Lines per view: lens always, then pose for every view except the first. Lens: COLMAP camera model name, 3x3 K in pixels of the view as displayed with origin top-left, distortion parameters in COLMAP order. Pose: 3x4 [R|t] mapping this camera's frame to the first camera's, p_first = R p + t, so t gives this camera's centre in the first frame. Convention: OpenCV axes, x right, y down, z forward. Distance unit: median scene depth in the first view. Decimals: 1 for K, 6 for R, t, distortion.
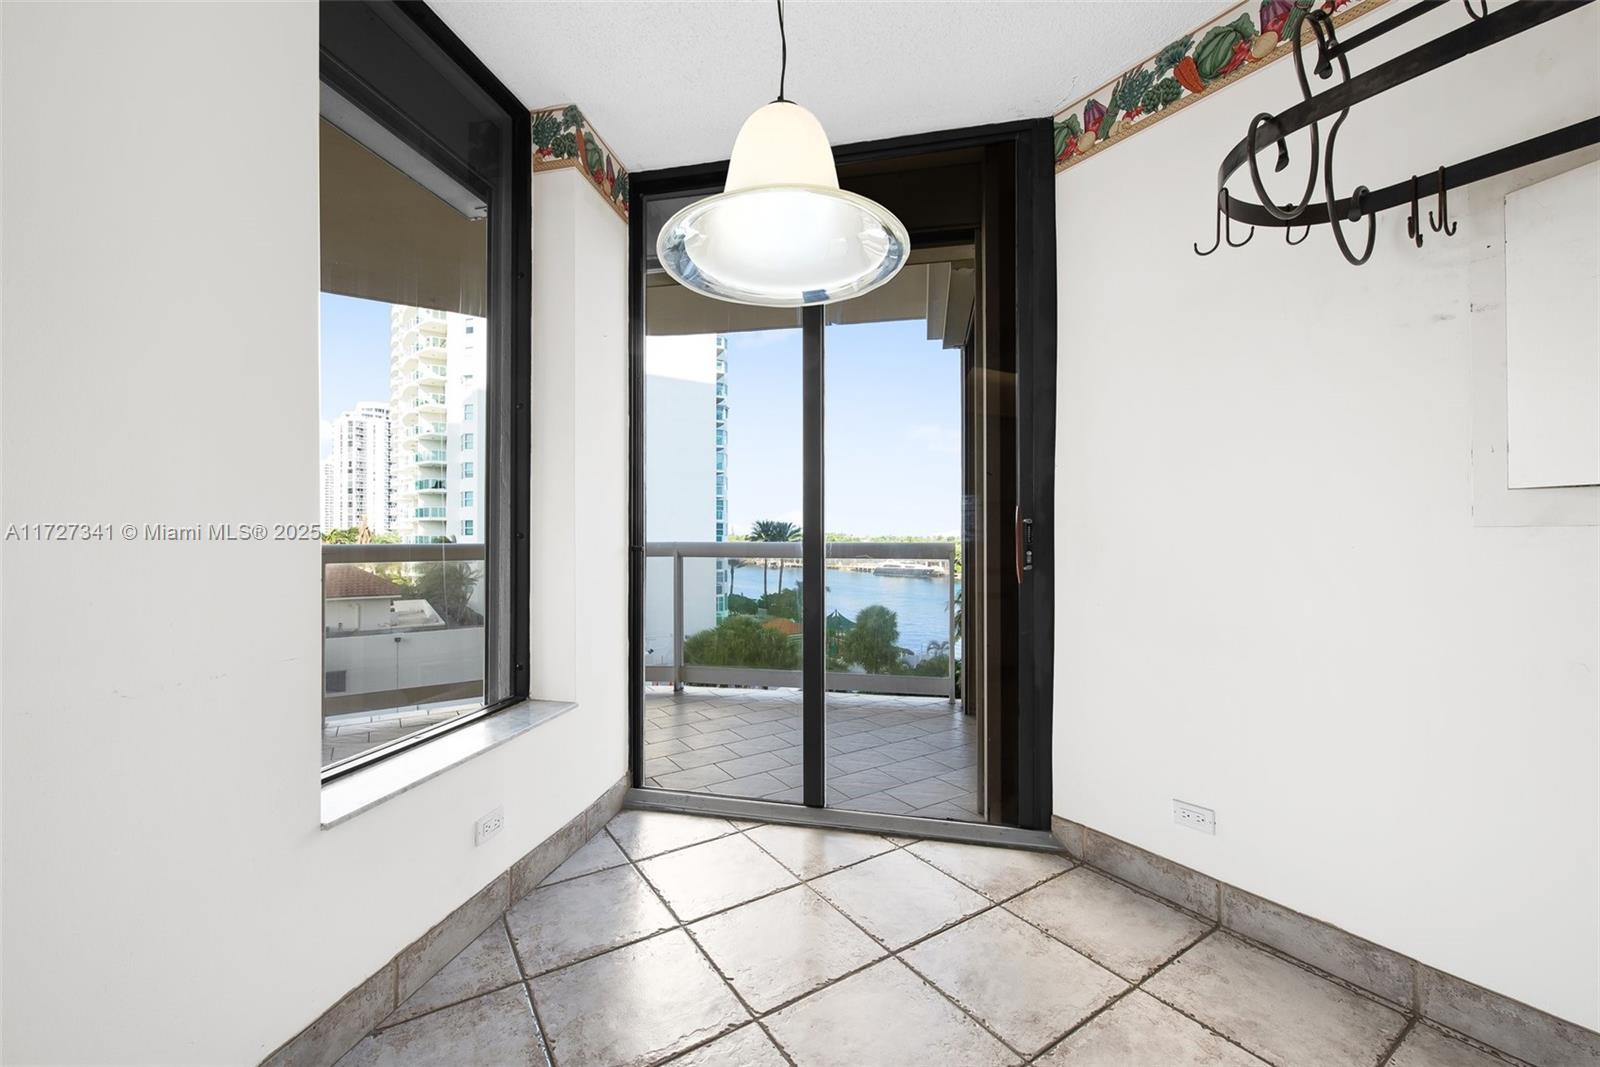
lens RADIAL K [[636.8, 0, 786.8], [0, 636.8, 536.0], [0, 0, 1]] dist [-0.000042, -0.000058]
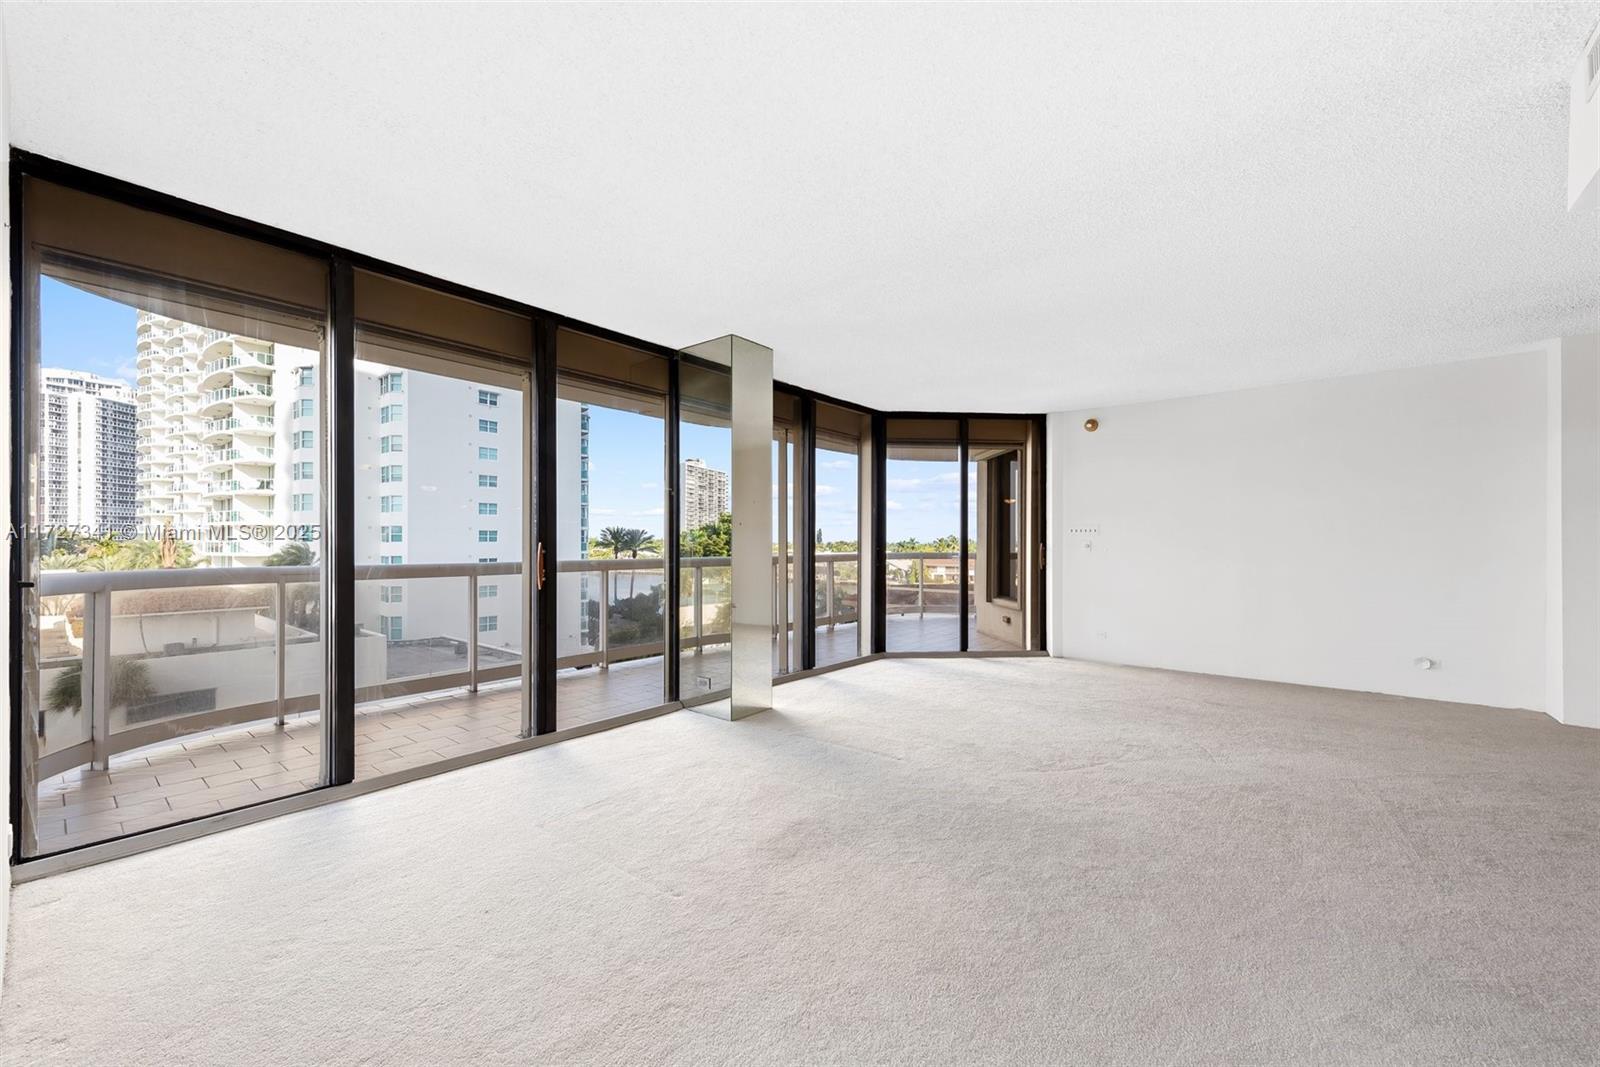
lens RADIAL K [[636.8, 0, 800.0], [0, 636.8, 540.4], [0, 0, 1]] dist [-0.001103, -0.000106]
pose [[0.951820, 0.002328, 0.306648, -0.095015], [-0.001822, 0.999996, -0.001938, -0.002655], [-0.306651, 0.001286, 0.951821, -0.088552]]
